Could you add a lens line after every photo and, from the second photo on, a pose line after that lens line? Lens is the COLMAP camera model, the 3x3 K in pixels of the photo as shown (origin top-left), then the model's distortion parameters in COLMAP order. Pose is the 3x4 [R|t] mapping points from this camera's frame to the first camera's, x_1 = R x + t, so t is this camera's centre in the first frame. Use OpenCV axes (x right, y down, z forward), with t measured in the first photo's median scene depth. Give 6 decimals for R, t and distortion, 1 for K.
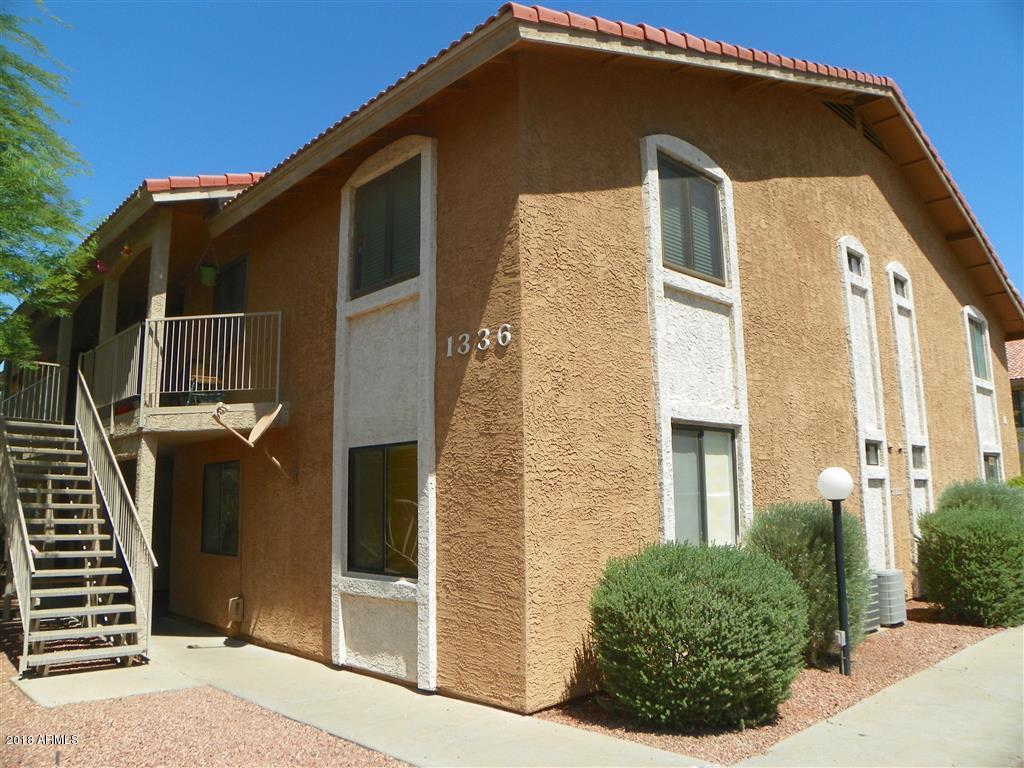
lens RADIAL K [[782.0, 0, 512.0], [0, 782.0, 384.0], [0, 0, 1]] dist [-0.161135, 0.109484]
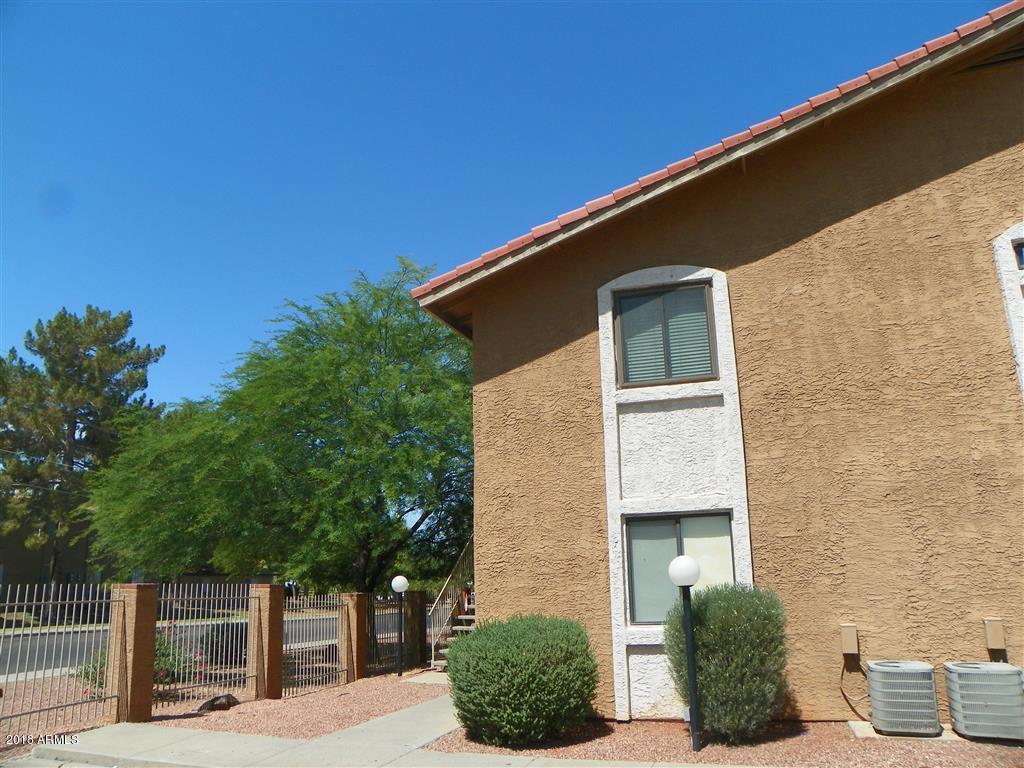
lens RADIAL K [[782.0, 0, 512.0], [0, 782.0, 384.0], [0, 0, 1]] dist [-0.161135, 0.109484]
pose [[0.466291, -0.199437, -0.861857, 1.303745], [0.150186, 0.977960, -0.145049, -0.006597], [0.871790, -0.061804, 0.485966, 0.272084]]
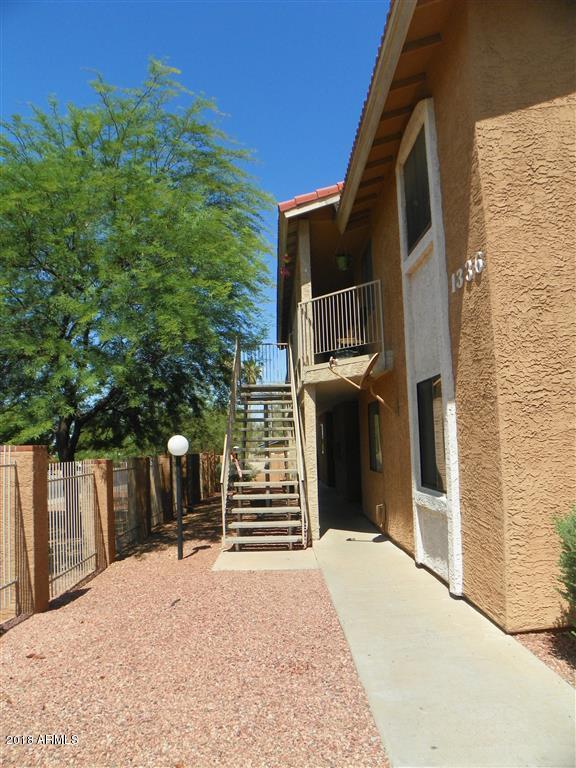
lens RADIAL K [[586.5, 0, 283.6], [0, 586.5, 389.9], [0, 0, 1]] dist [-0.161135, 0.109484]
pose [[0.729091, -0.067969, -0.681033, 0.276314], [0.124659, 0.991600, 0.034491, 0.040807], [0.672968, -0.110044, 0.731440, 0.238490]]
